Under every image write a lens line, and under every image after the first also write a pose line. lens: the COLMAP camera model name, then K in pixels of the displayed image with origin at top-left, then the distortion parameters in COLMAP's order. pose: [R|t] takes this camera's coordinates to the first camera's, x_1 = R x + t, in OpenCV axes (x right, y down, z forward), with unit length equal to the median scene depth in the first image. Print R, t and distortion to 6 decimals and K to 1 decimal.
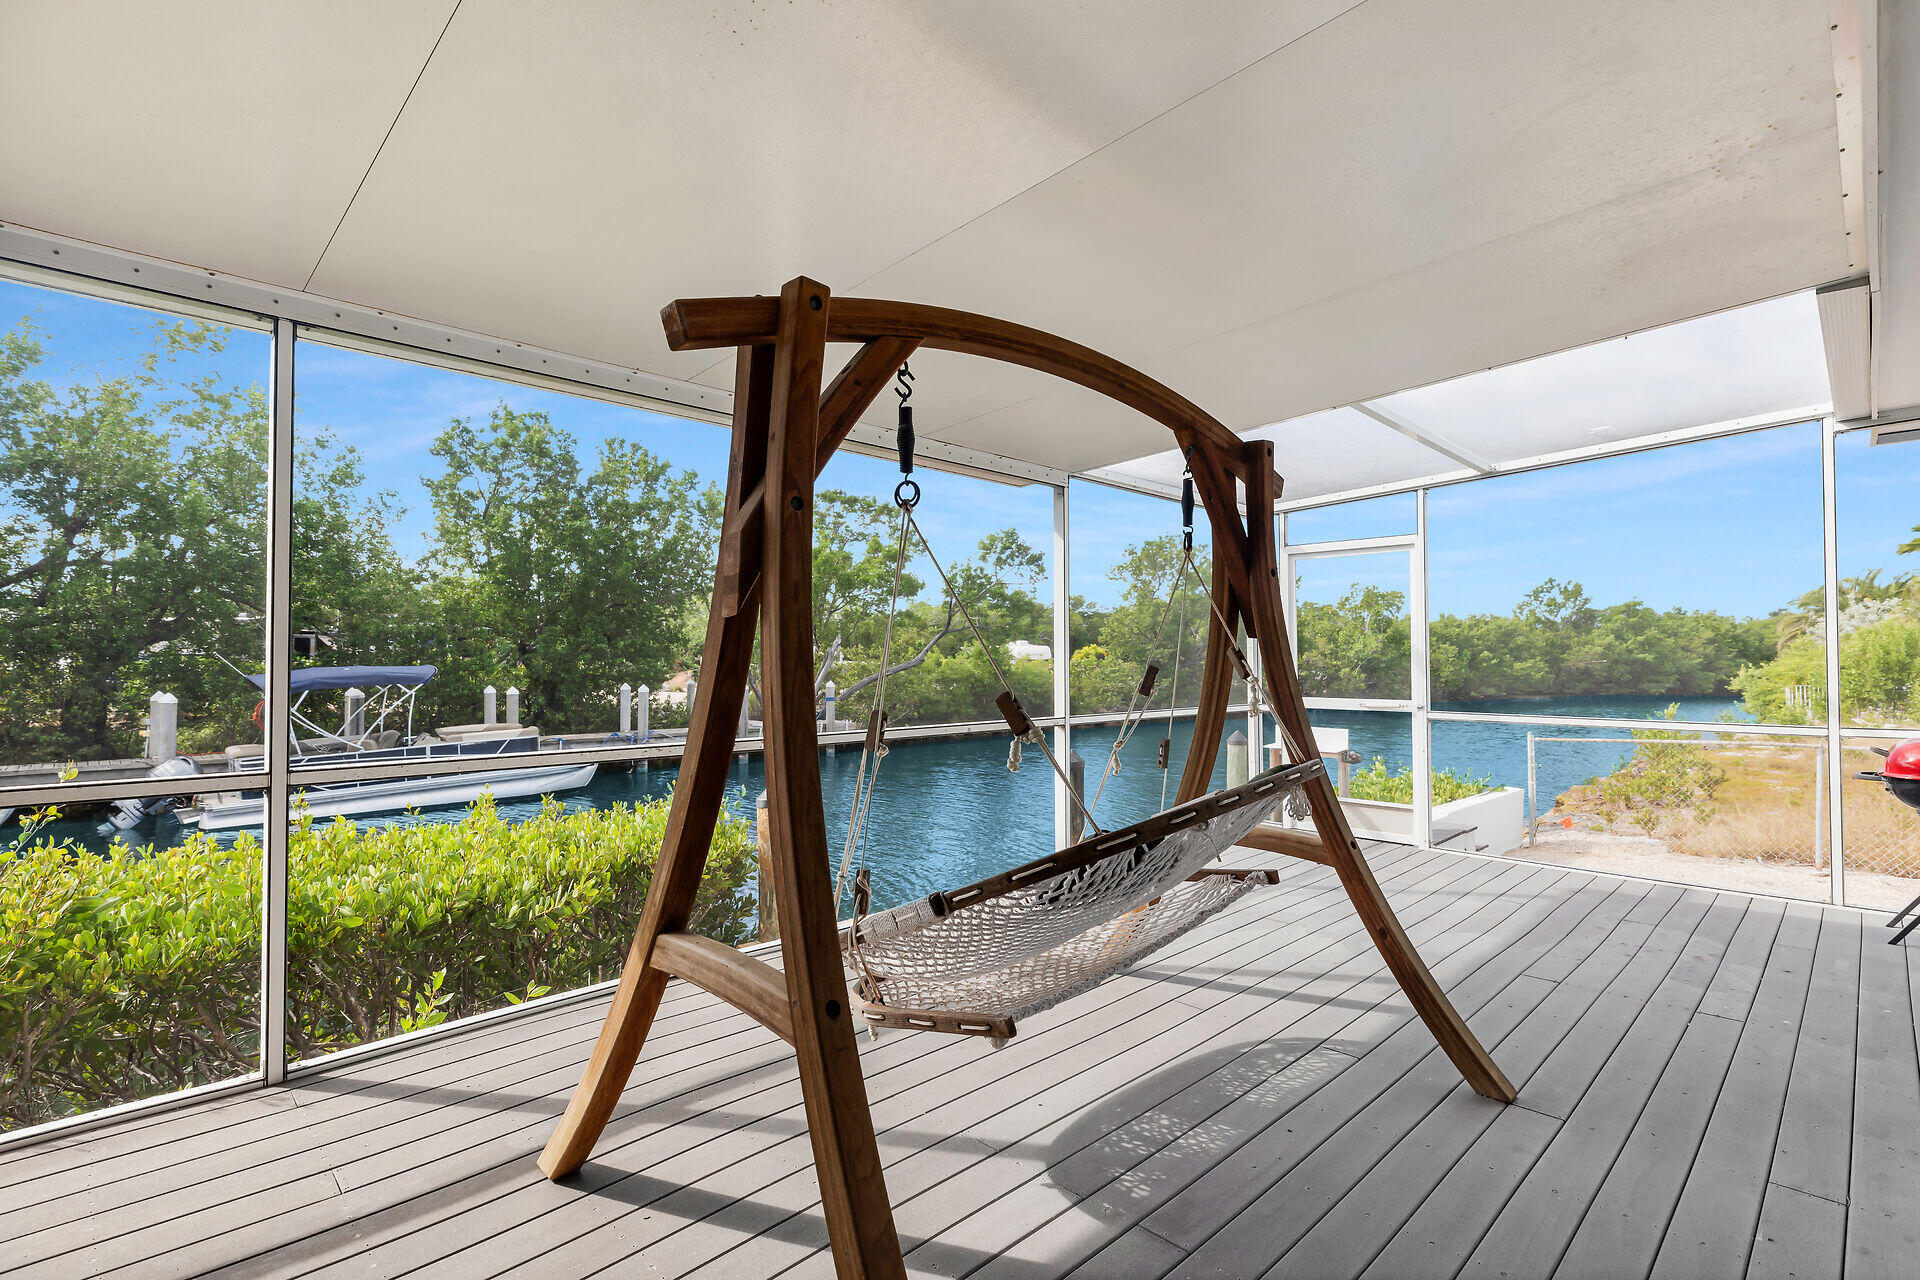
lens RADIAL K [[913.0, 0, 971.9], [0, 913.0, 639.5], [0, 0, 1]] dist [-0.002205, 0.001107]
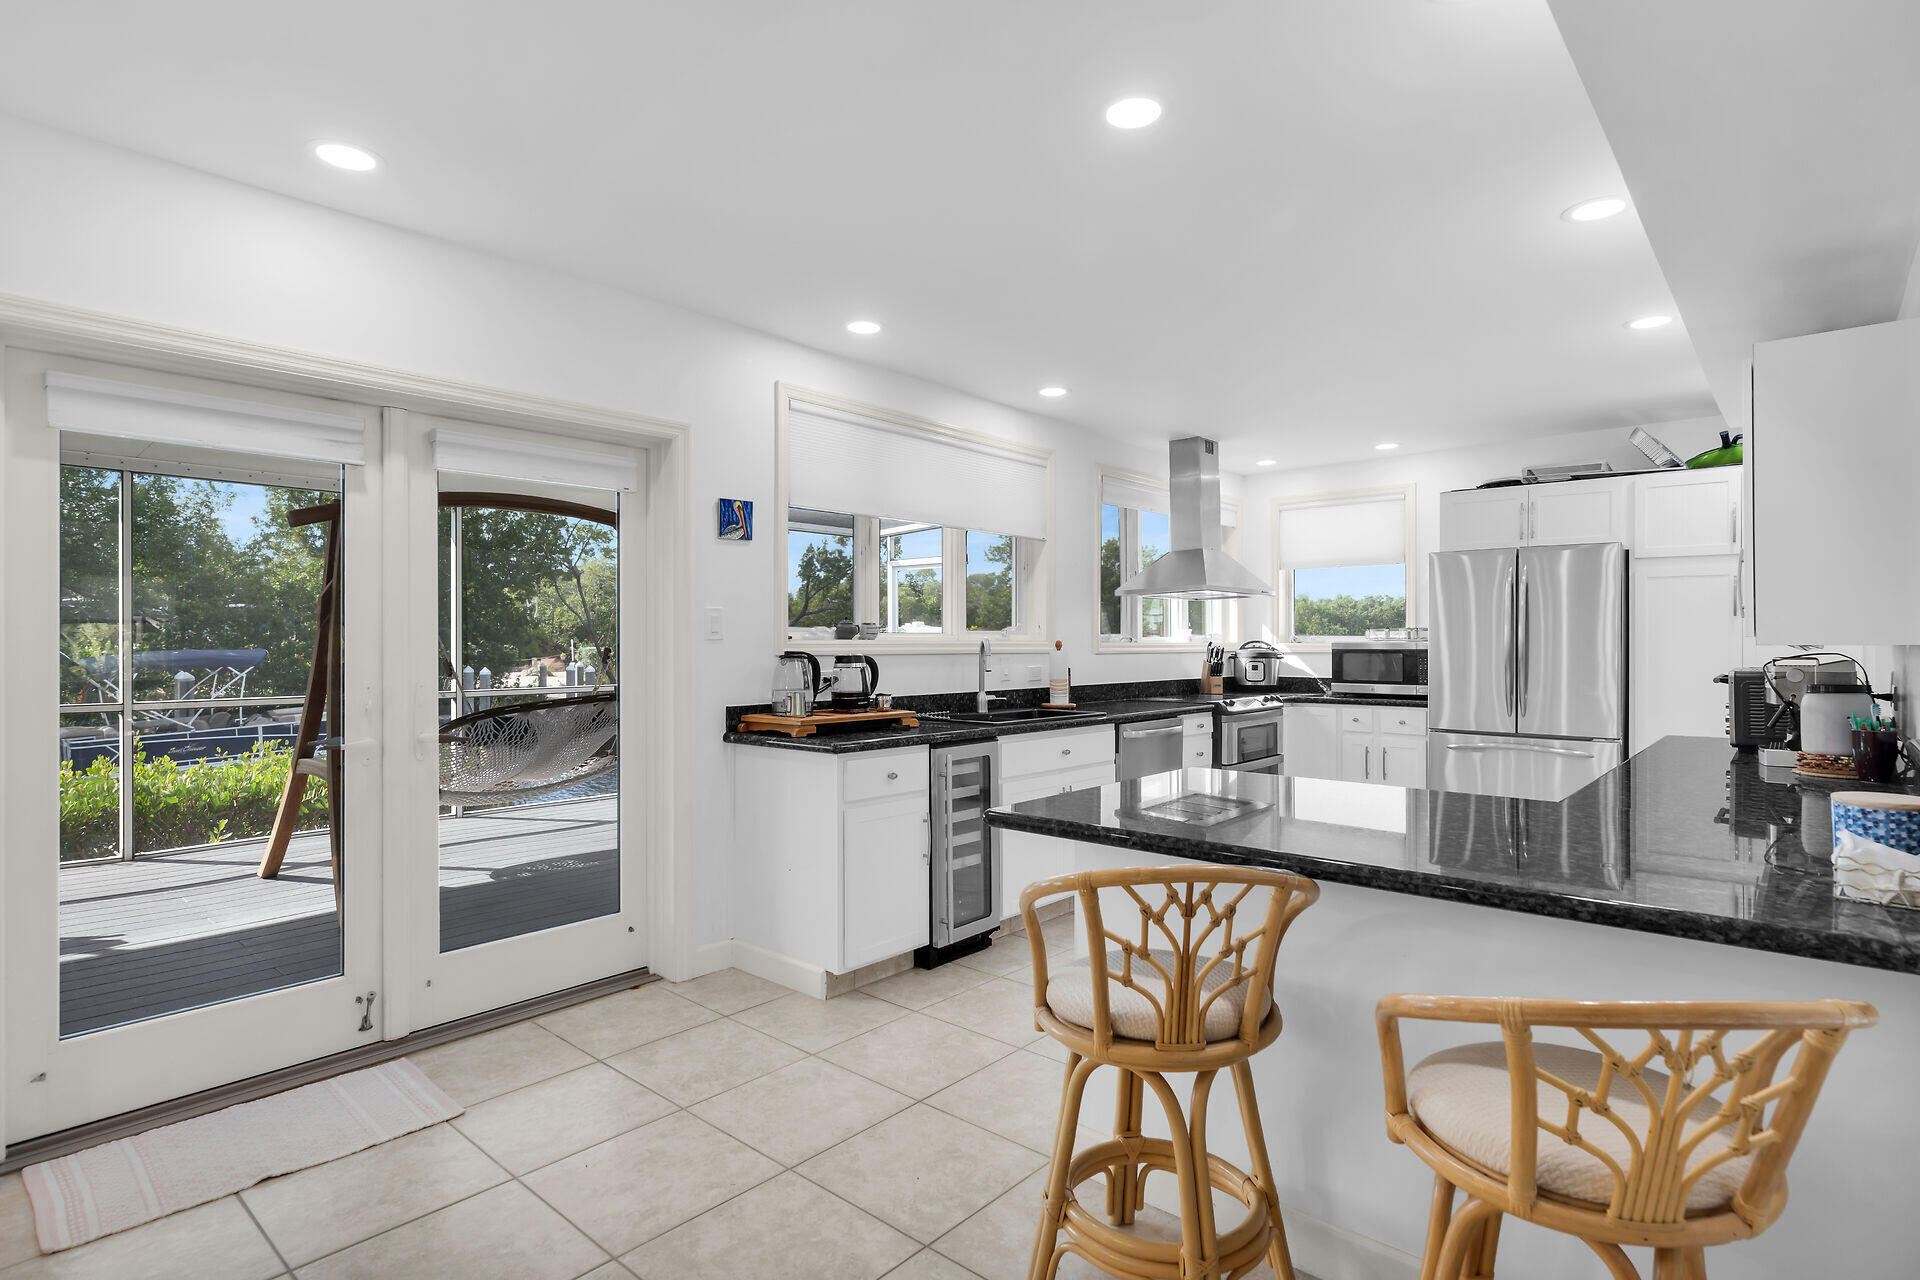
lens RADIAL K [[980.3, 0, 968.1], [0, 980.3, 640.6], [0, 0, 1]] dist [0.001917, -0.001946]
pose [[0.997089, -0.001988, 0.076223, 0.101090], [0.000369, 0.999774, 0.021248, -0.003639], [-0.076248, -0.021158, 0.996864, -0.141848]]
